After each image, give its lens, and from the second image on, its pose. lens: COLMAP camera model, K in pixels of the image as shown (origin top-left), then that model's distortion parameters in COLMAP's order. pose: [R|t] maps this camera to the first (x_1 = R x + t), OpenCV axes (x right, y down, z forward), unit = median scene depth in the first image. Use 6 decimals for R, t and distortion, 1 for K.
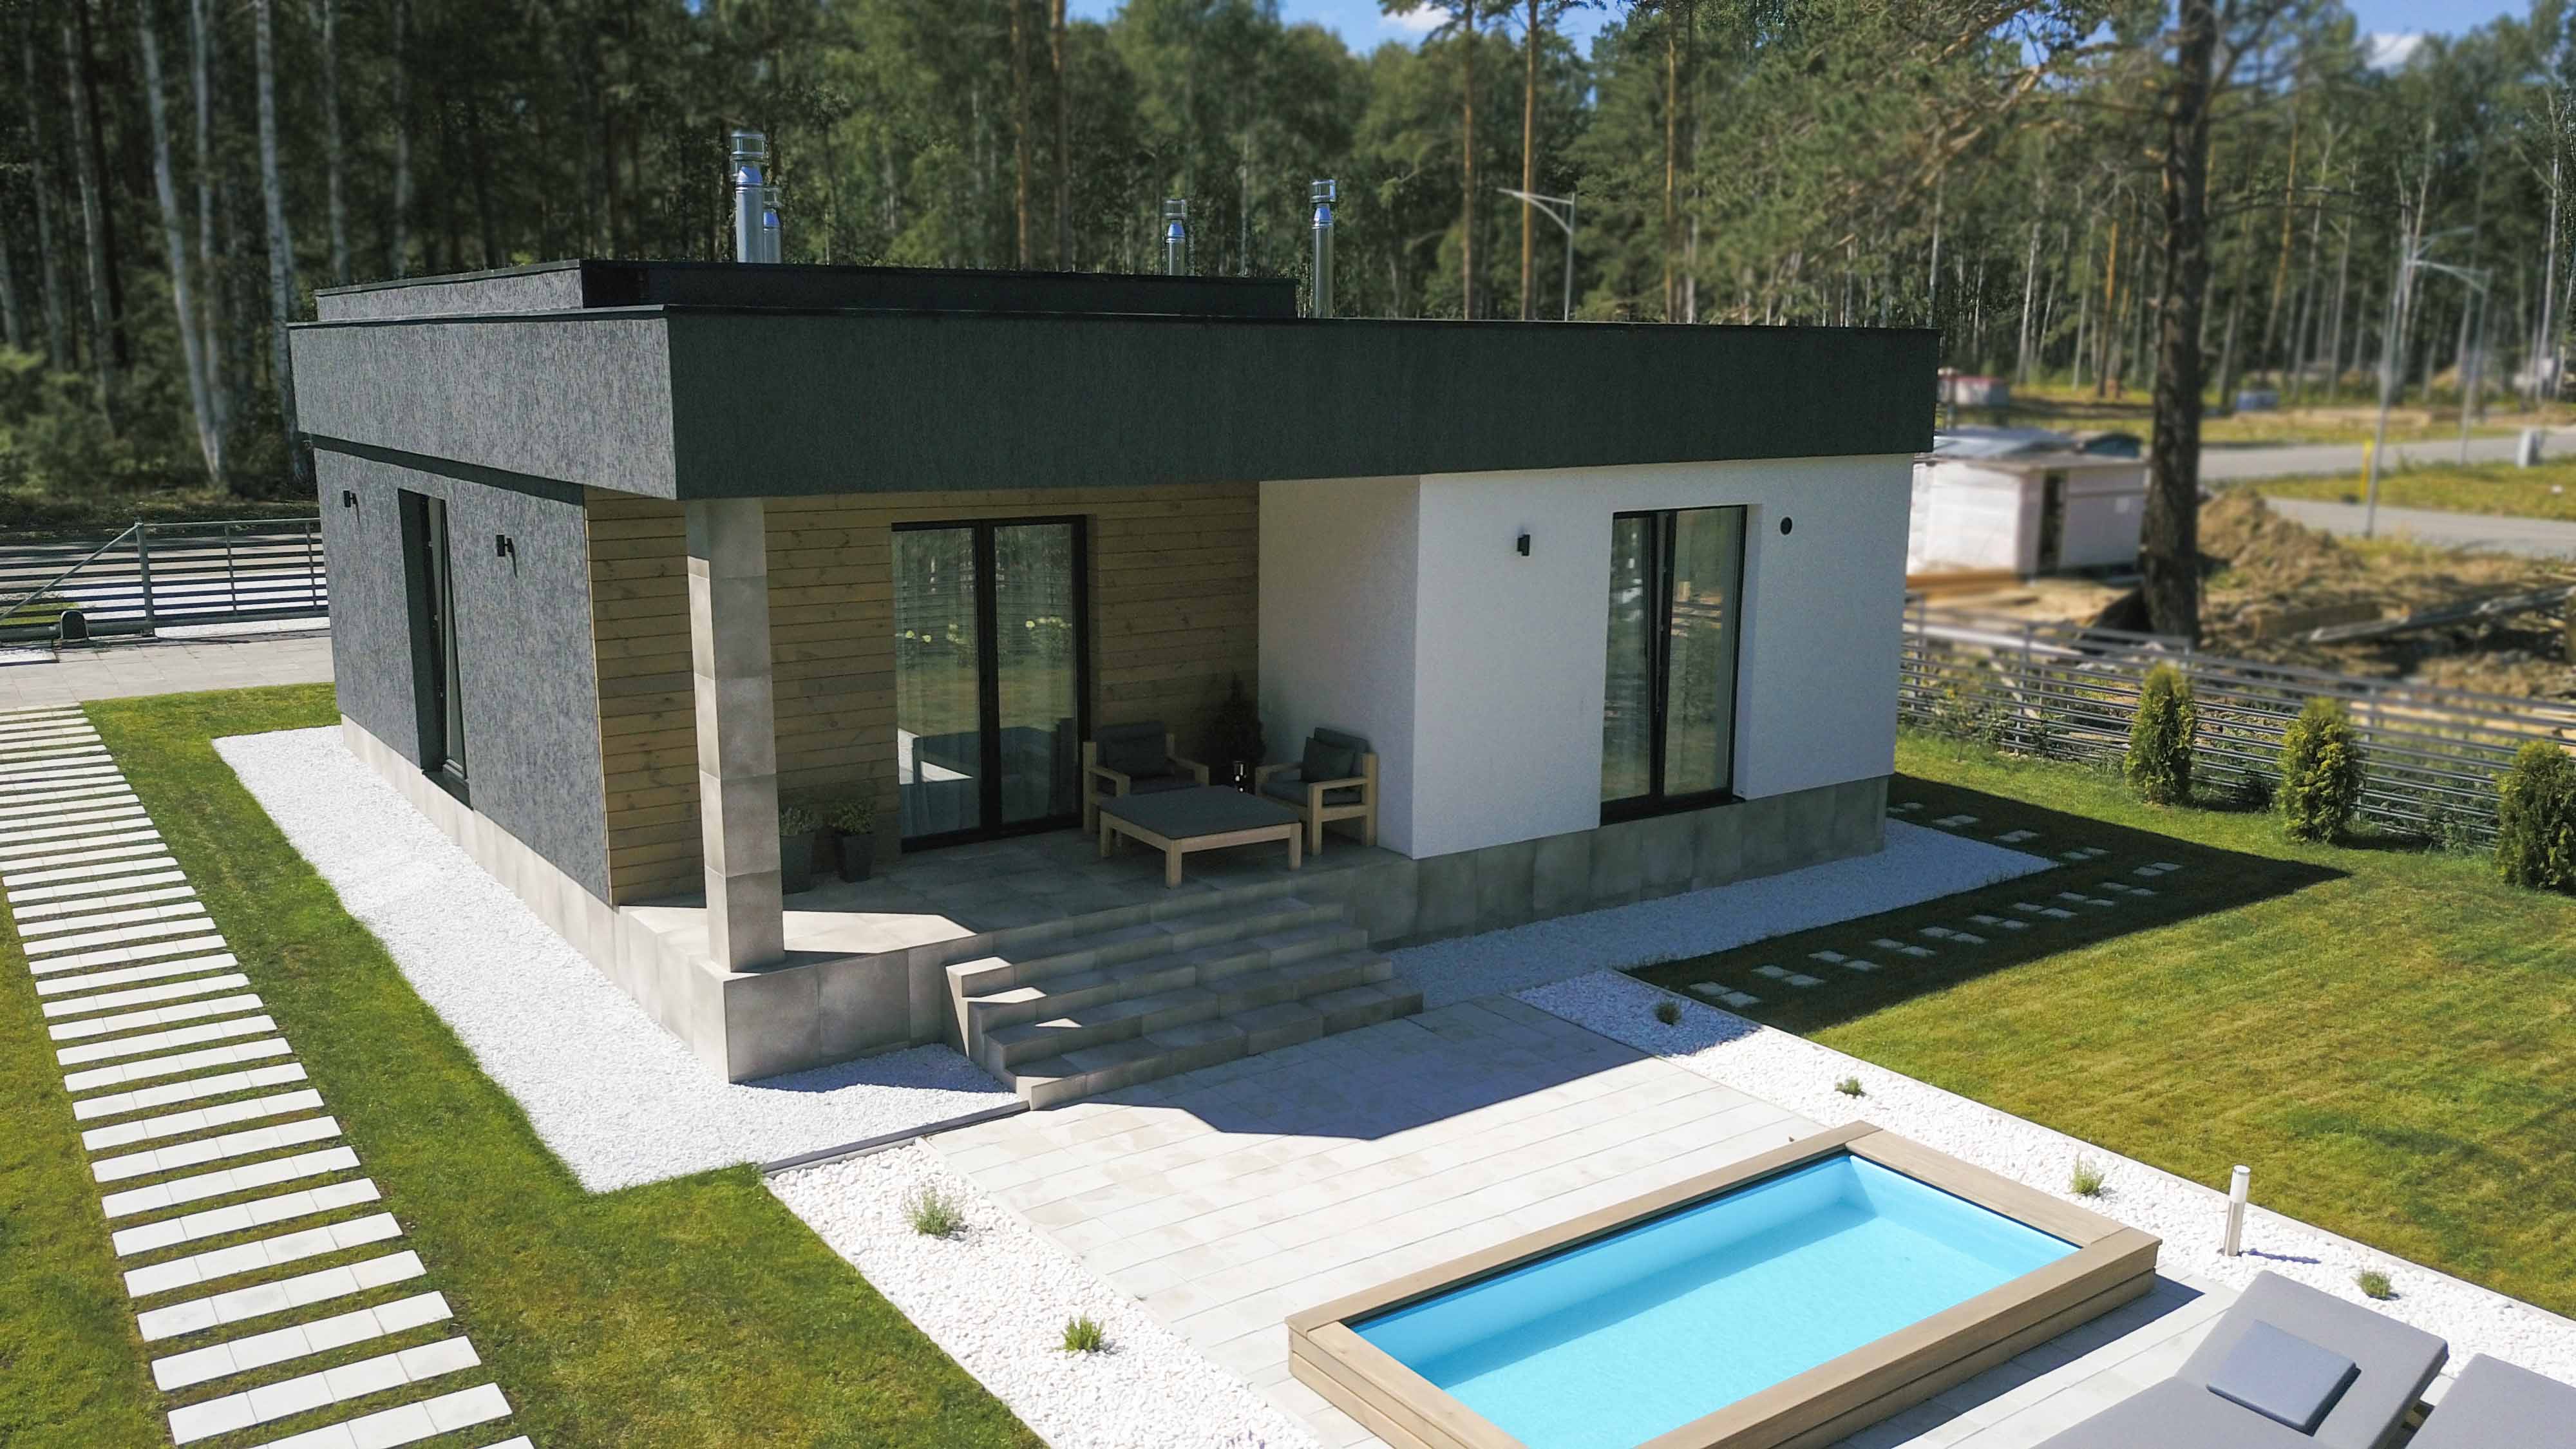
lens RADIAL K [[1989.2, 0, 1314.4], [0, 1989.2, 730.1], [0, 0, 1]] dist [0.003546, -0.034924]
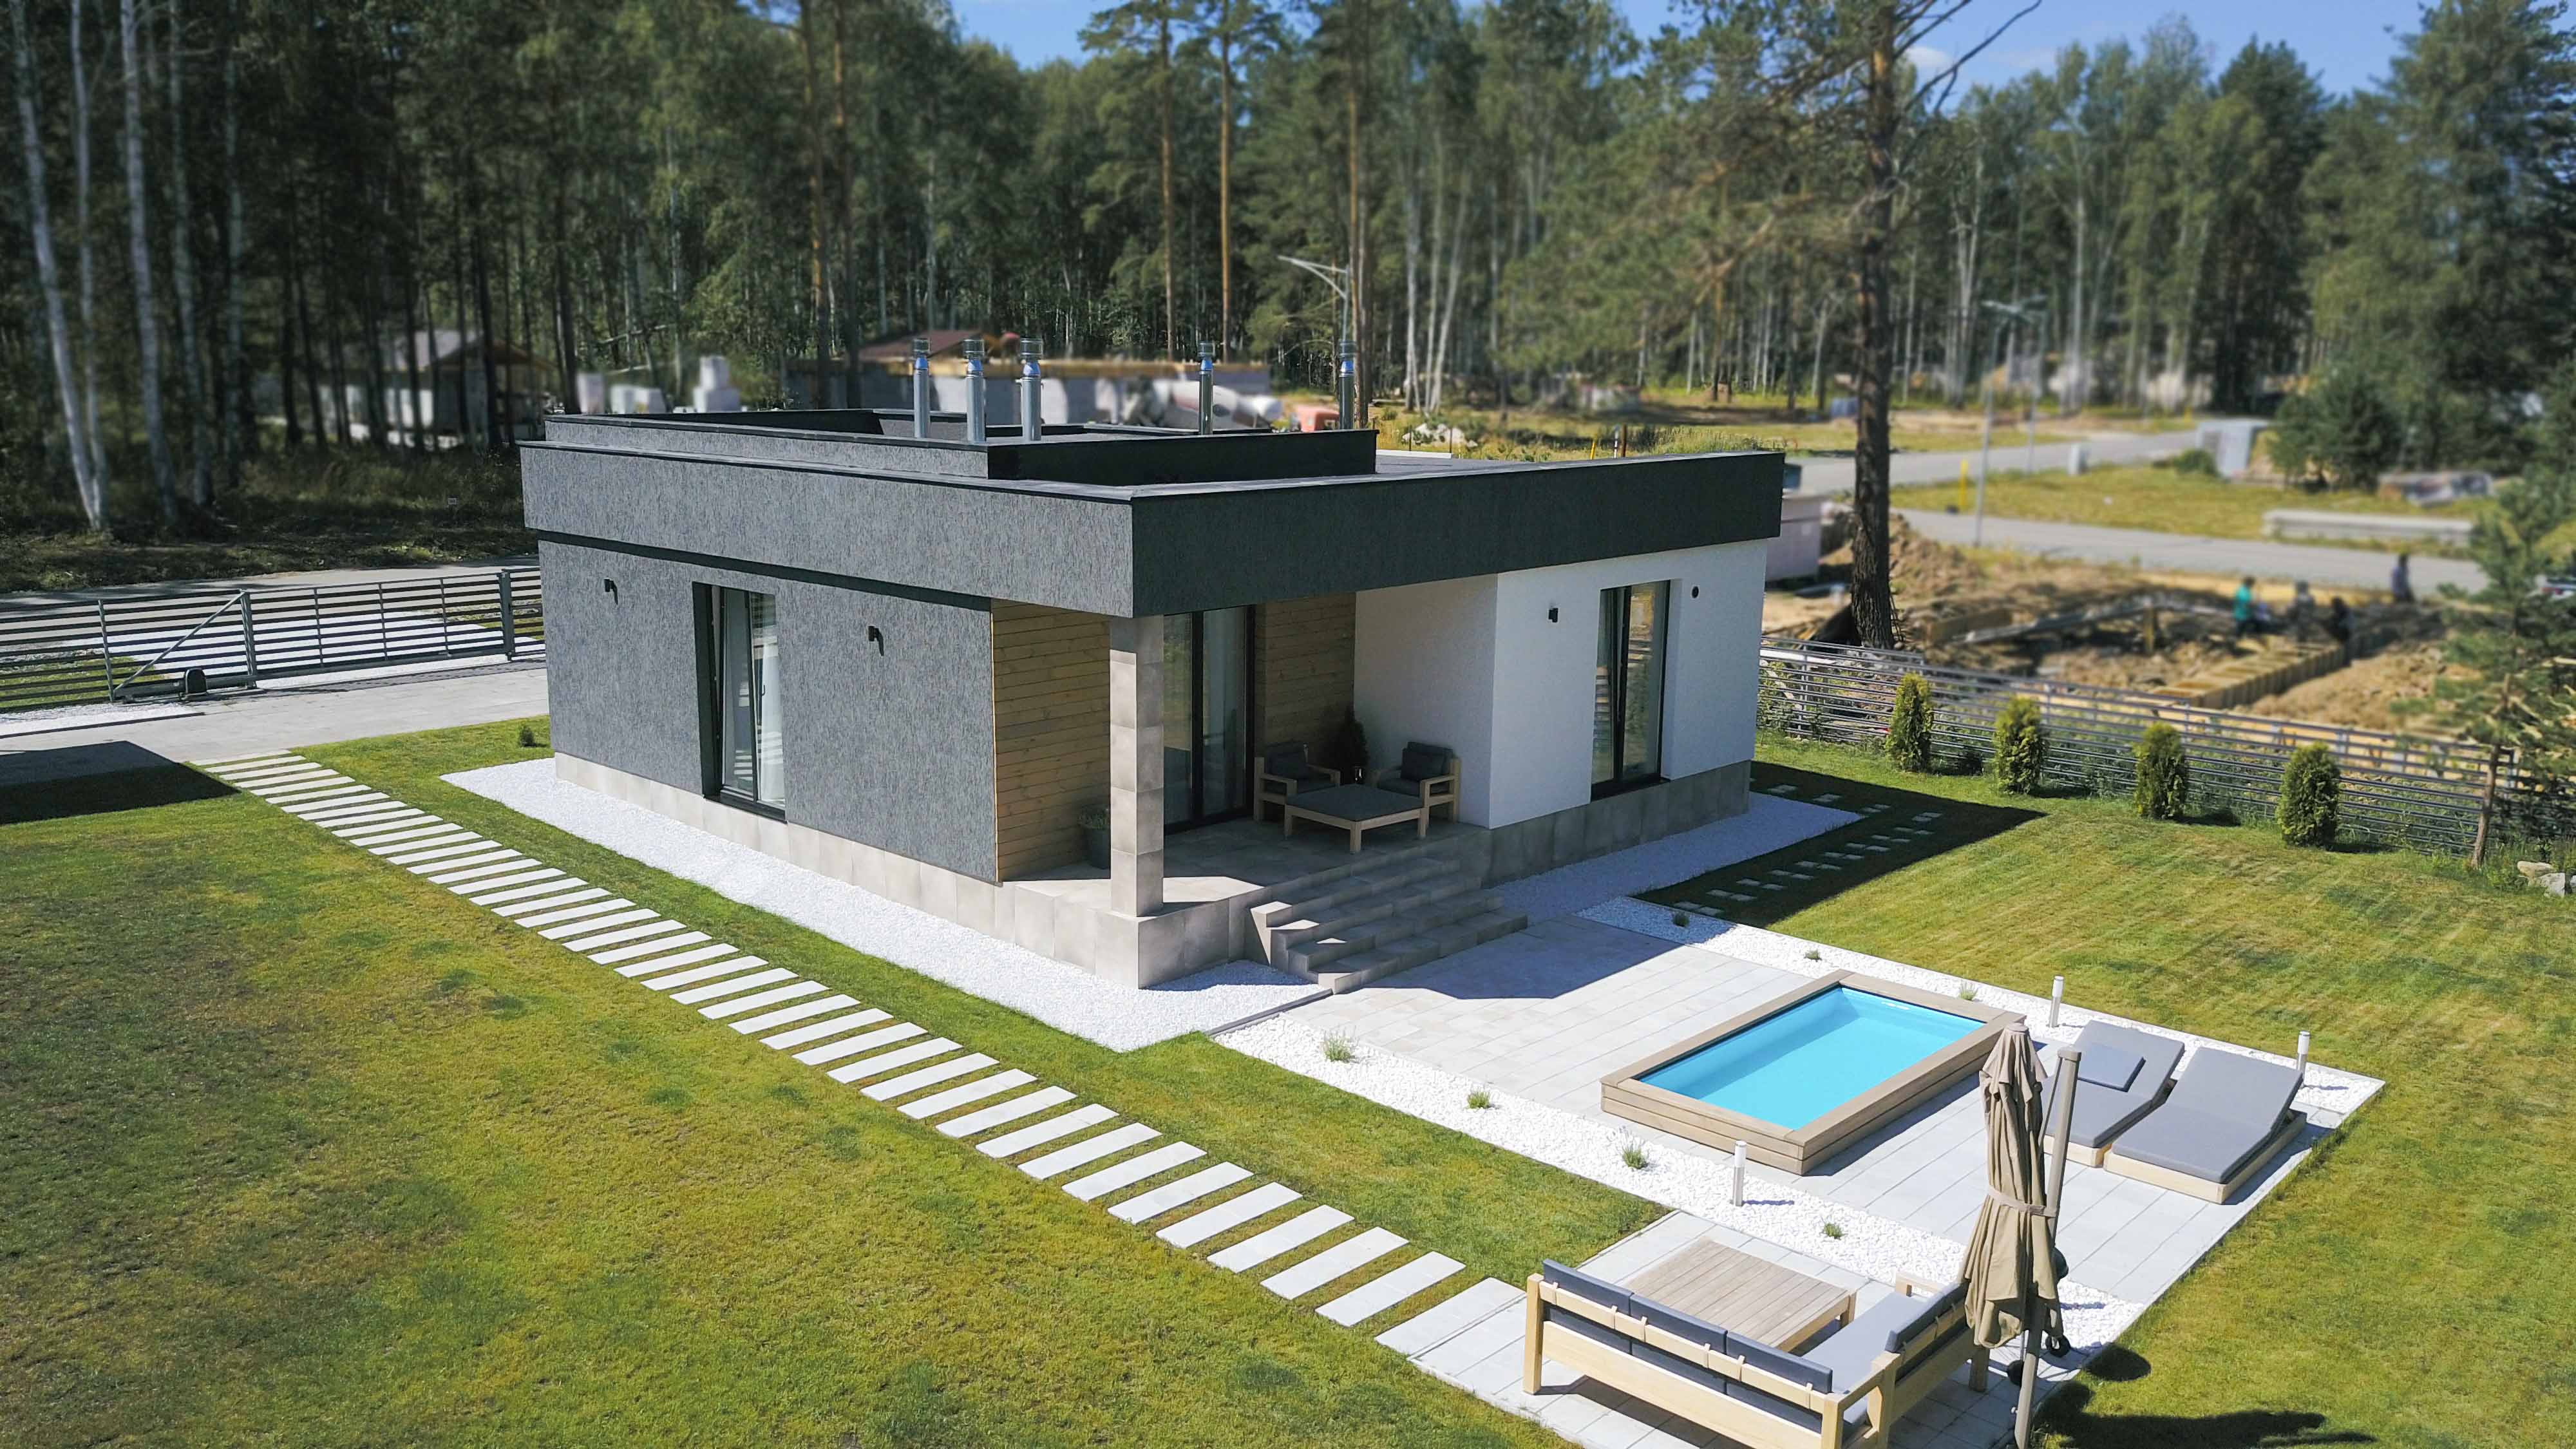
lens RADIAL K [[1951.5, 0, 1354.3], [0, 1951.5, 724.3], [0, 0, 1]] dist [-0.001732, -0.005604]
pose [[0.979693, -0.031466, 0.198019, -0.312594], [0.030639, 0.999504, 0.007241, -0.024908], [-0.198149, -0.001026, 0.980171, -0.377814]]
